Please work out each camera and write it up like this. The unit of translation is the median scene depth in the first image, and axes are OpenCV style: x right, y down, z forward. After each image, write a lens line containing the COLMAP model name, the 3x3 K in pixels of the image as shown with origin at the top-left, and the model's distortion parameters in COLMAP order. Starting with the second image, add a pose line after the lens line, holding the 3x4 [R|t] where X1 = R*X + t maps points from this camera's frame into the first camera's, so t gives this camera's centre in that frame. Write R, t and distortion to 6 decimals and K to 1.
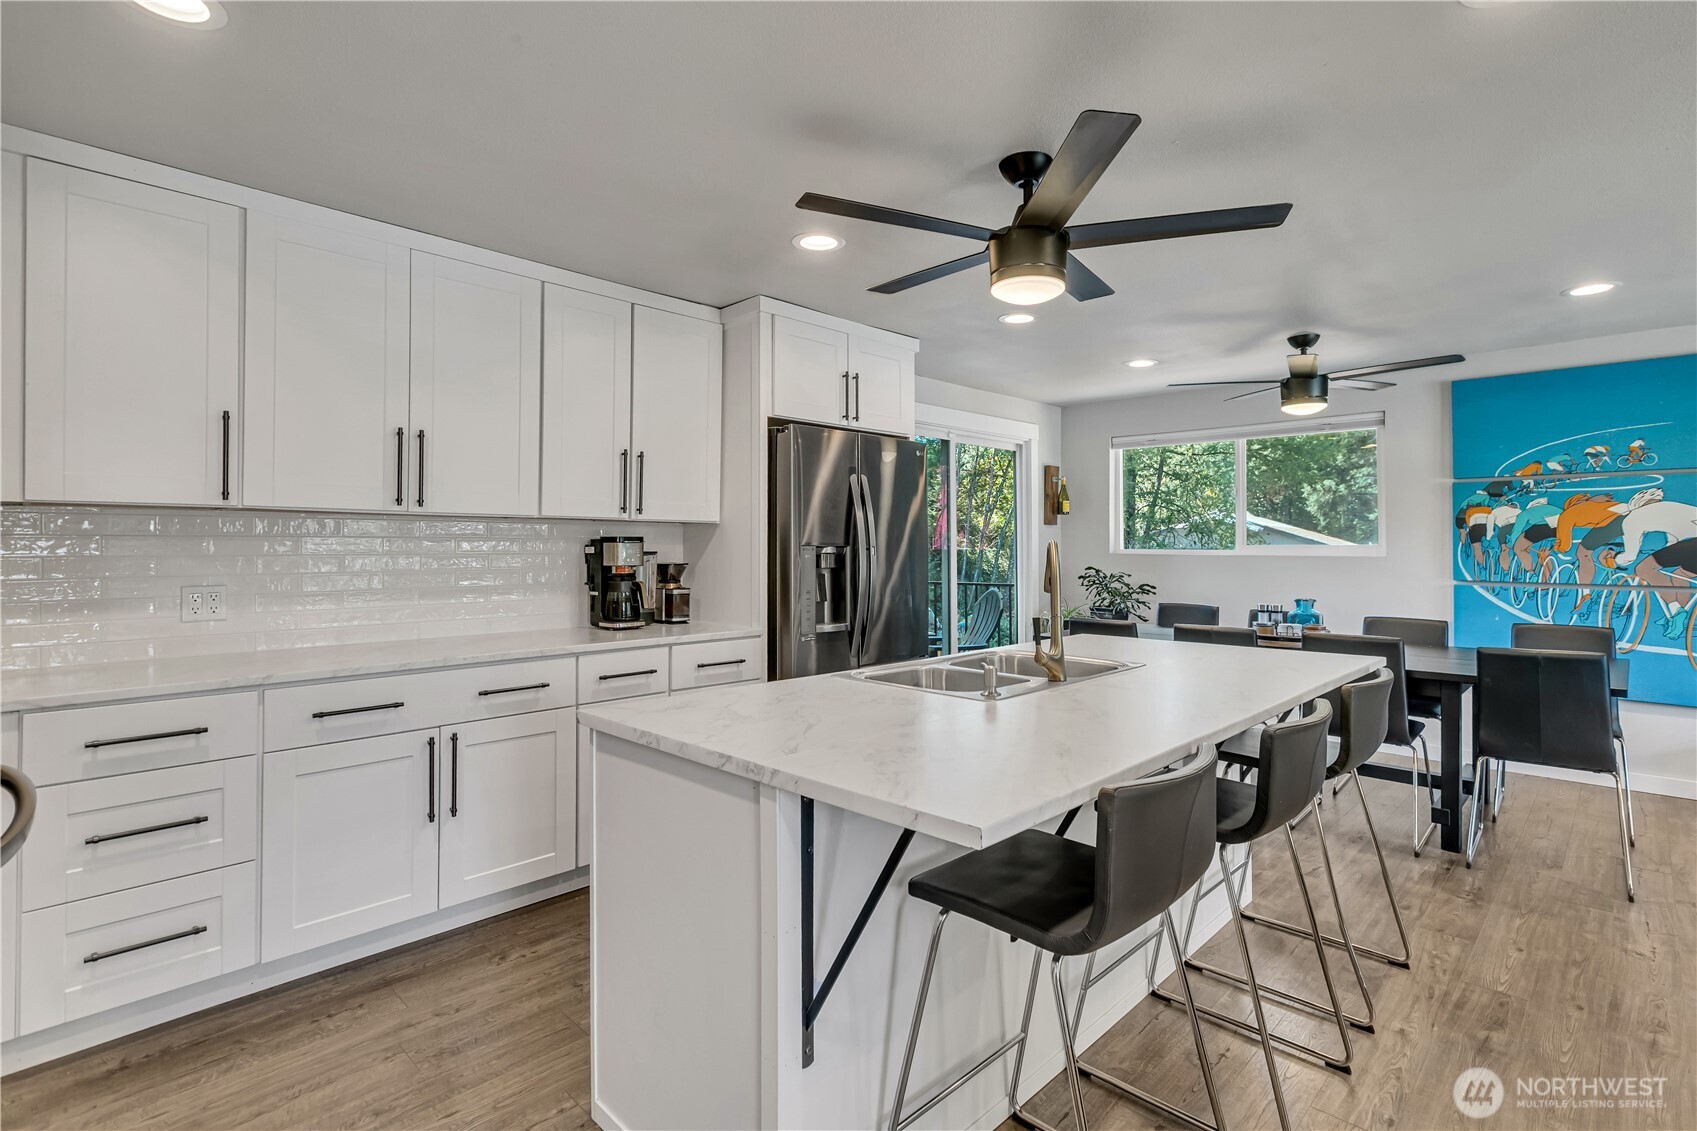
lens RADIAL K [[828.7, 0, 857.1], [0, 828.7, 547.7], [0, 0, 1]] dist [0.007889, -0.000967]
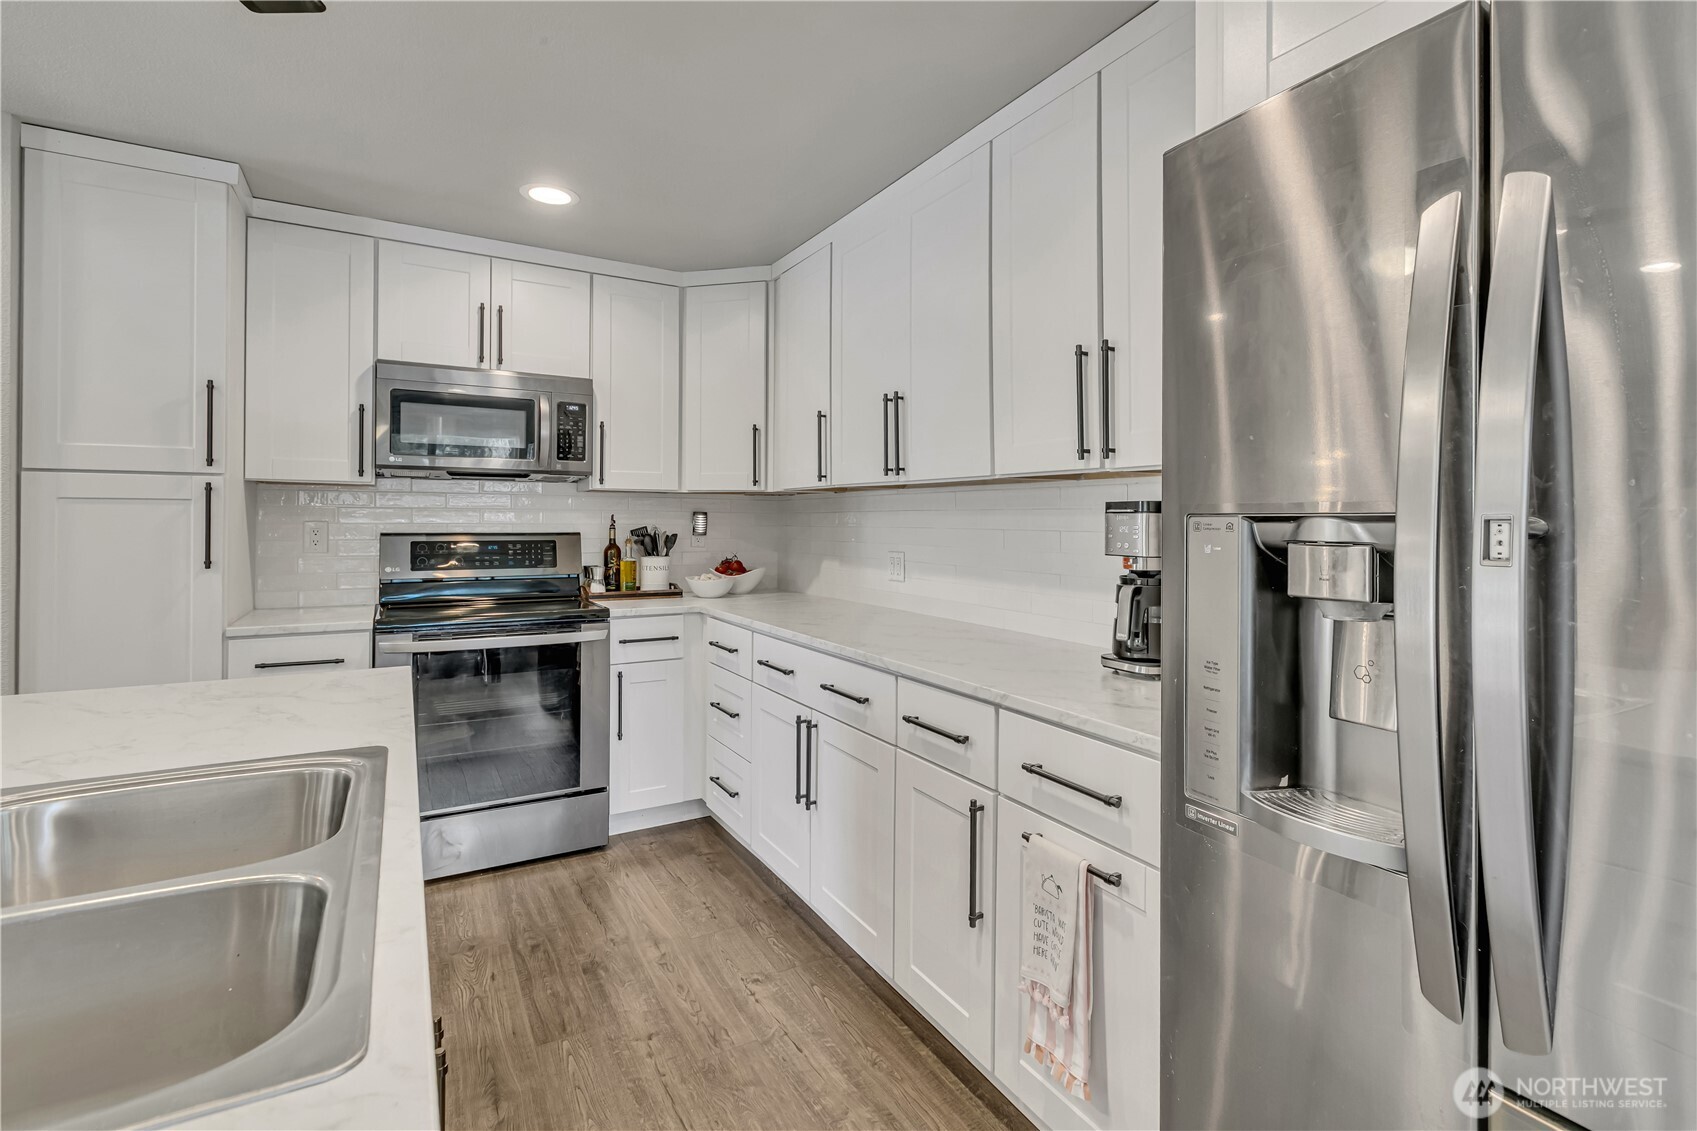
lens RADIAL K [[787.9, 0, 862.0], [0, 787.9, 511.5], [0, 0, 1]] dist [0.000670, 0.000180]
pose [[-0.275984, -0.014825, -0.961048, 0.243742], [-0.009425, 0.999875, -0.012718, 0.001138], [0.961116, 0.005548, -0.276089, 0.910704]]
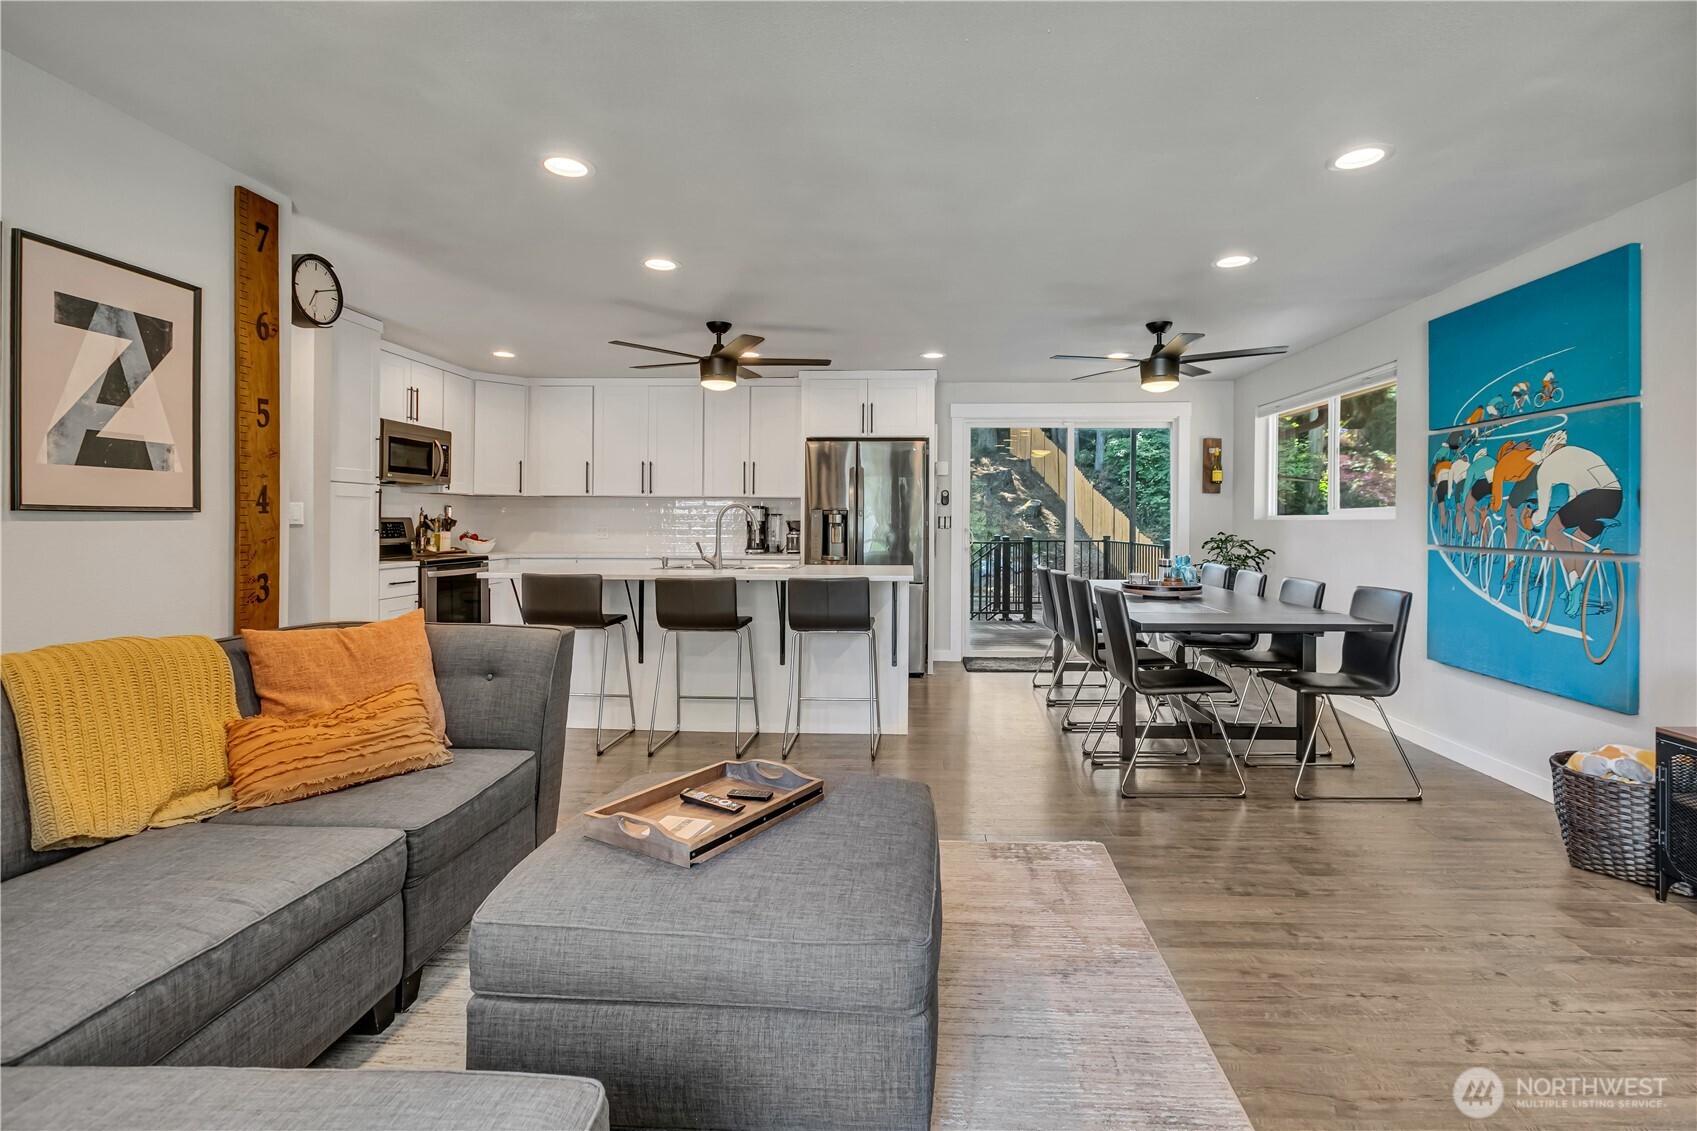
lens RADIAL K [[792.3, 0, 877.6], [0, 792.3, 518.8], [0, 0, 1]] dist [-0.000321, 0.000409]
pose [[0.657002, -0.001400, -0.753888, 1.229554], [-0.005770, 0.999960, -0.006885, 0.026142], [0.753867, 0.008873, 0.656967, -0.004679]]
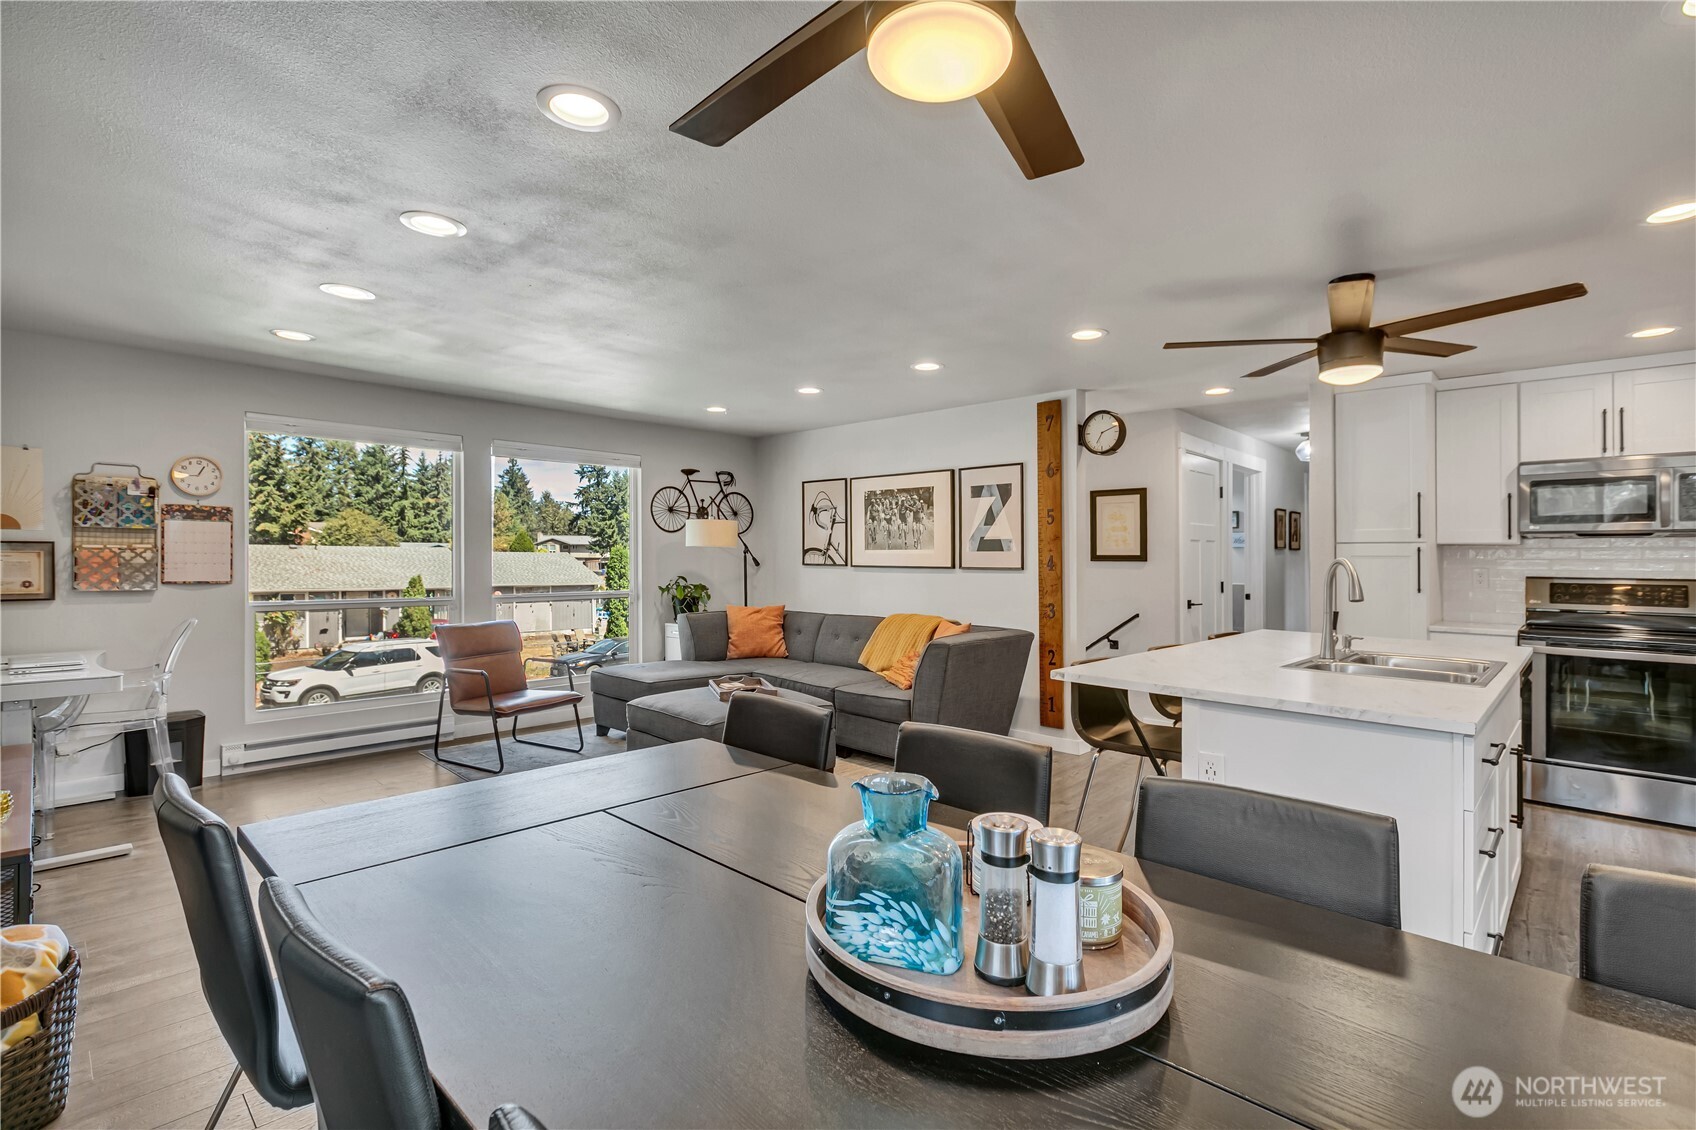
lens RADIAL K [[783.5, 0, 852.1], [0, 783.5, 554.5], [0, 0, 1]] dist [-0.004055, -0.000426]
pose [[-0.999944, -0.010296, 0.002241, 0.632388], [-0.010299, 0.999946, -0.001430, -0.003654], [-0.002226, -0.001453, -0.999996, 1.411977]]
